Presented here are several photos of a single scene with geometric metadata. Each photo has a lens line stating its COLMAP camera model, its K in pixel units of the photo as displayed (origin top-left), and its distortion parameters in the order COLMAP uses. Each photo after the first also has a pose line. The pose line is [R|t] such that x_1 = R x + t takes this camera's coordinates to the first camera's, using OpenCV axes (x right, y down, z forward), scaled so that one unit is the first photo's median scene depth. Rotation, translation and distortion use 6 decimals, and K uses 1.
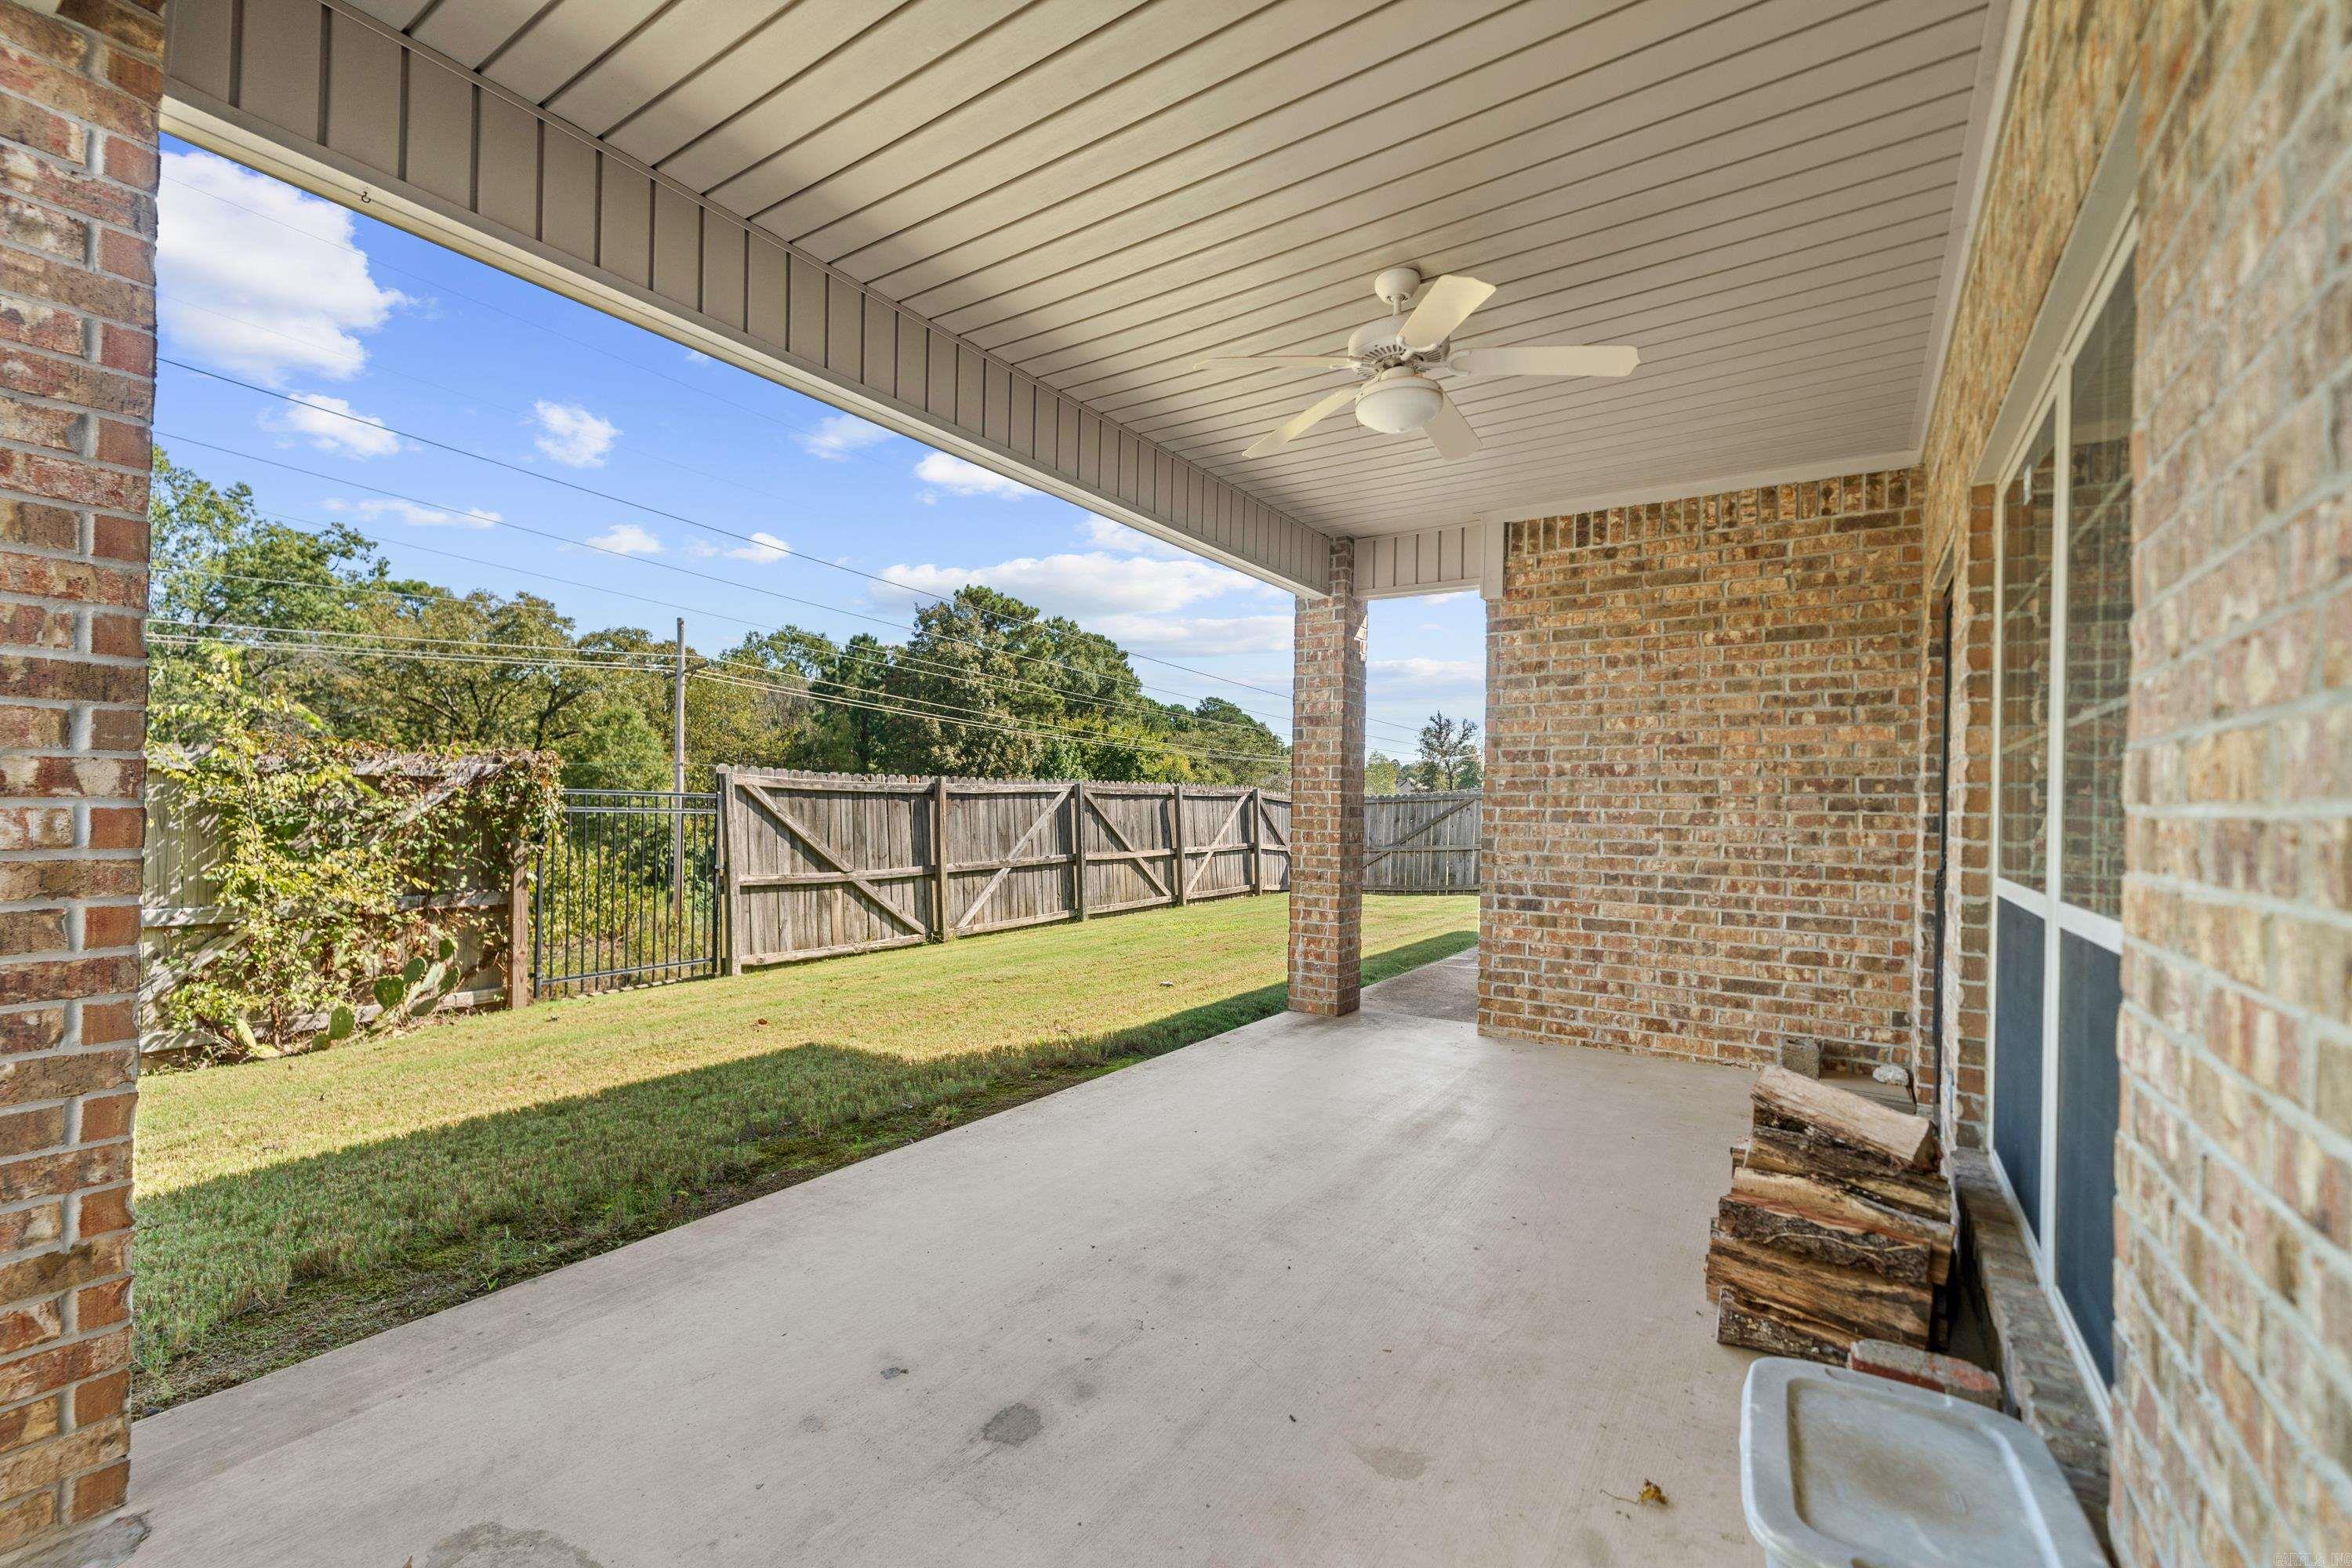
lens RADIAL K [[982.3, 0, 1193.4], [0, 982.3, 784.5], [0, 0, 1]] dist [-0.001668, -0.000016]
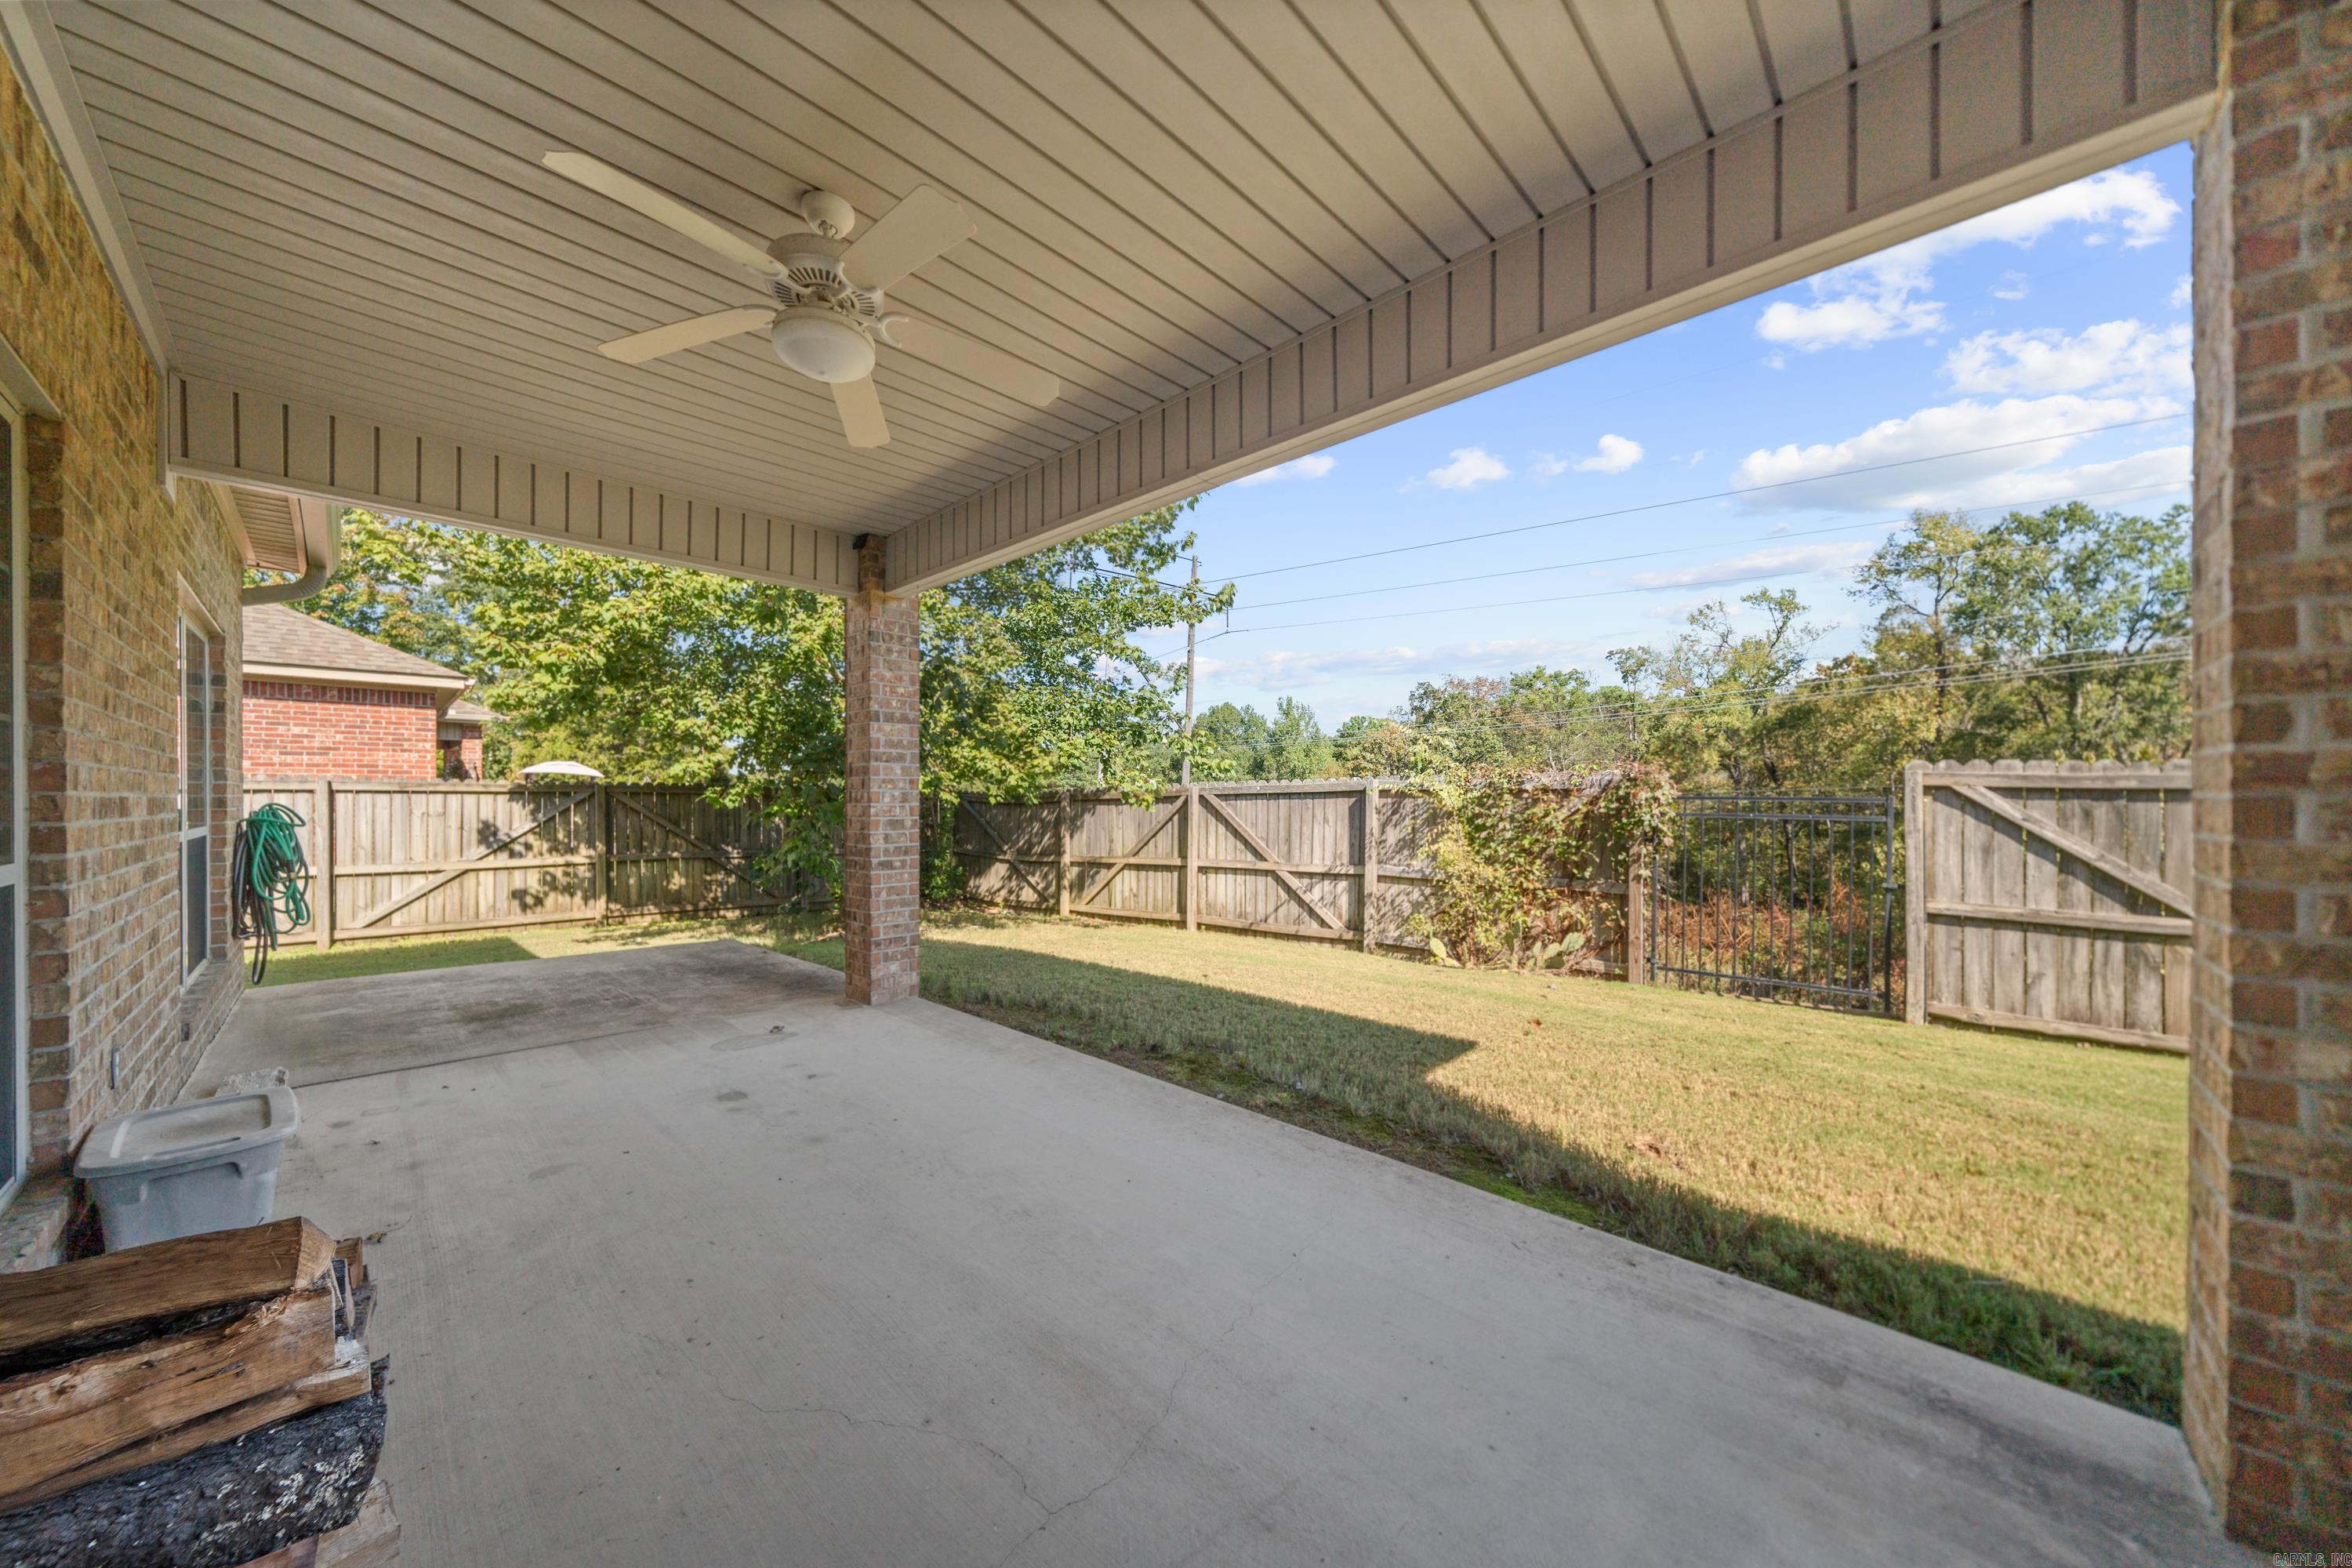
lens RADIAL K [[803.2, 0, 1142.5], [0, 803.2, 799.0], [0, 0, 1]] dist [0.001647, 0.000004]
pose [[-0.206697, -0.017379, -0.978251, 0.386354], [0.016697, 0.999634, -0.021287, 0.017409], [0.978263, -0.020734, -0.206331, 0.643674]]
